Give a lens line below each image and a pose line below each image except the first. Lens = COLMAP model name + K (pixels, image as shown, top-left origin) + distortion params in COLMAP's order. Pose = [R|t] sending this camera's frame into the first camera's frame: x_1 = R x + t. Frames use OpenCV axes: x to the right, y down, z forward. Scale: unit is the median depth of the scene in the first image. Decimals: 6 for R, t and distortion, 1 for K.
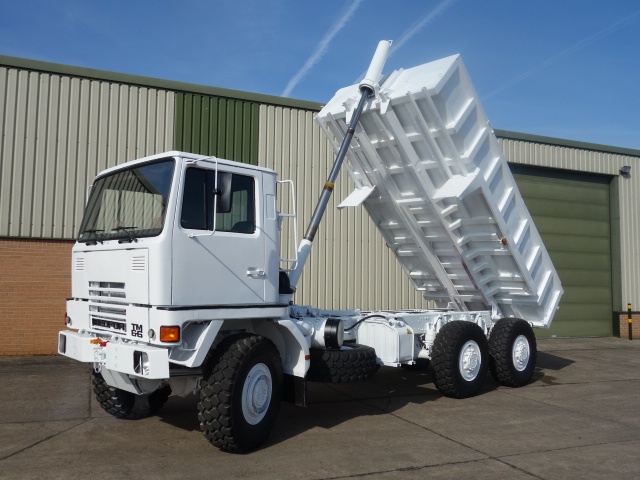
lens RADIAL K [[568.1, 0, 319.3], [0, 568.1, 236.4], [0, 0, 1]] dist [0.013314, -0.015444]
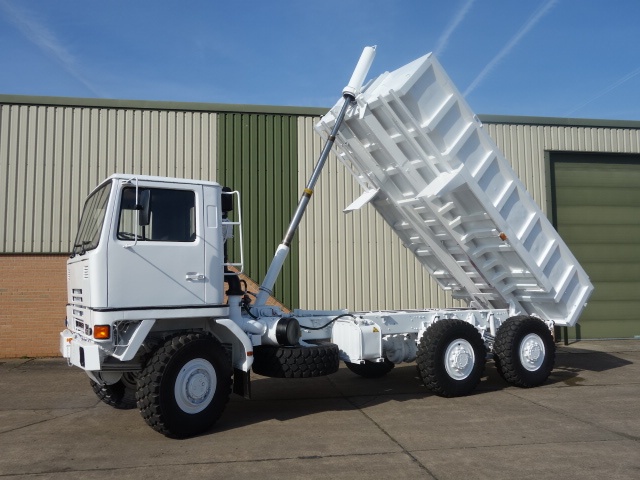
lens RADIAL K [[568.1, 0, 319.3], [0, 568.1, 236.4], [0, 0, 1]] dist [0.013314, -0.015444]
pose [[0.972154, -0.047554, -0.229468, 0.358524], [0.045593, 0.998864, -0.013842, 0.010722], [0.229865, 0.002995, 0.973218, -0.023829]]
